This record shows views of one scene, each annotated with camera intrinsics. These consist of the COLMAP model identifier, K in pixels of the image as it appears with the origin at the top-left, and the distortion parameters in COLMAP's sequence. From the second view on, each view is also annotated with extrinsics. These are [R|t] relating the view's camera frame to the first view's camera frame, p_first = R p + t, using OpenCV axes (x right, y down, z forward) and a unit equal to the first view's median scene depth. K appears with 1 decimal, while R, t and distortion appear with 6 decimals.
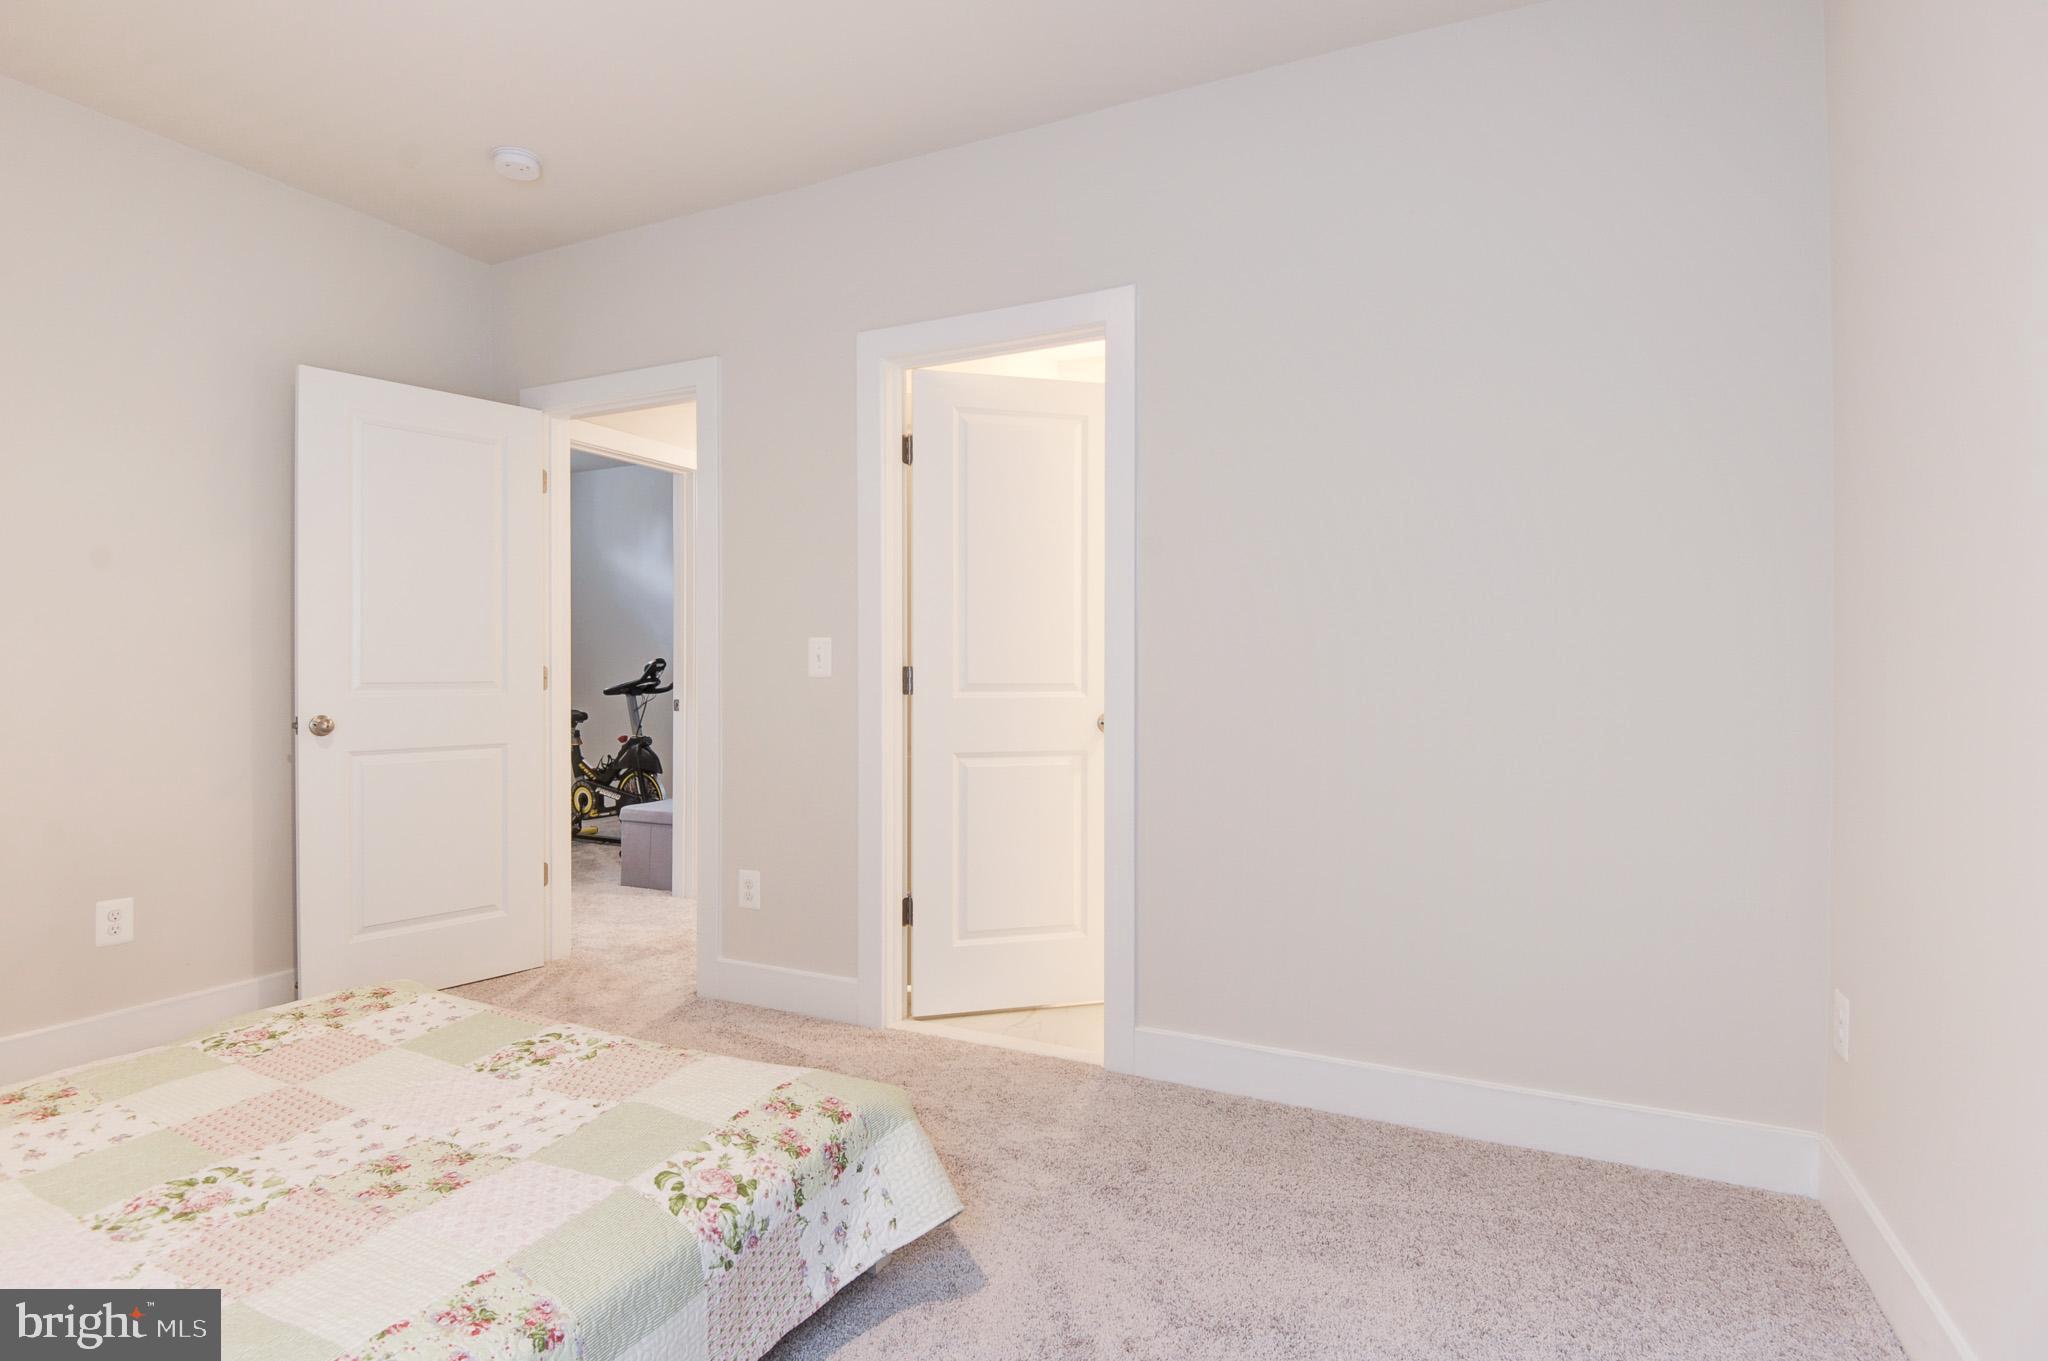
lens RADIAL K [[977.7, 0, 1035.3], [0, 977.7, 671.6], [0, 0, 1]] dist [-0.000899, -0.016069]
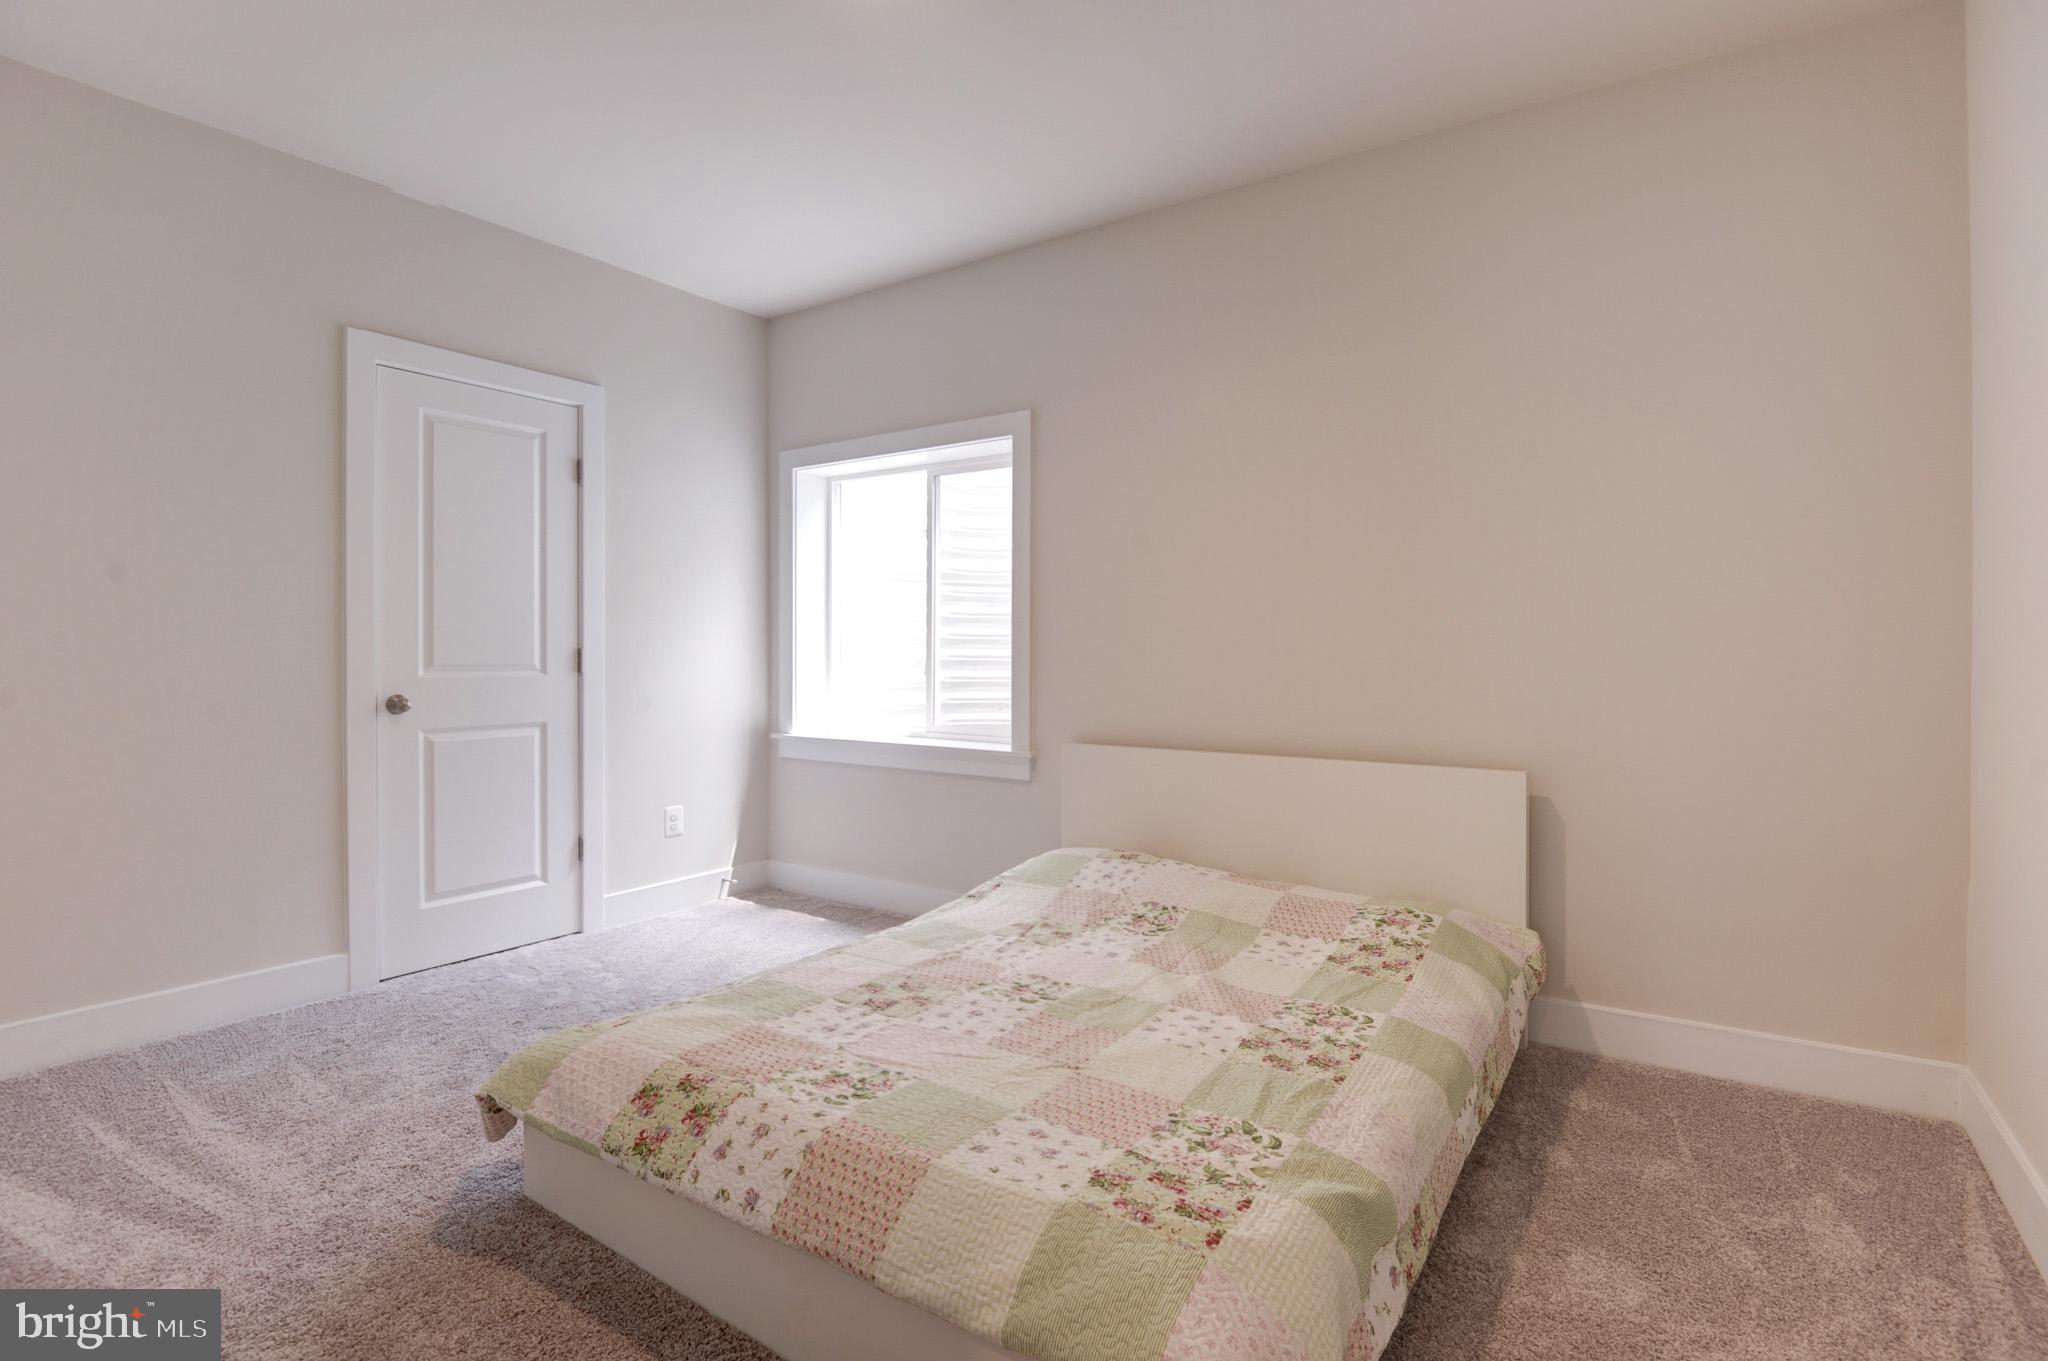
lens RADIAL K [[977.7, 0, 1035.3], [0, 977.7, 671.6], [0, 0, 1]] dist [-0.000899, -0.016069]
pose [[-0.985957, -0.008754, 0.166772, -0.935704], [-0.007139, 0.999922, 0.010277, 0.014035], [-0.166849, 0.008942, -0.985942, 2.083528]]
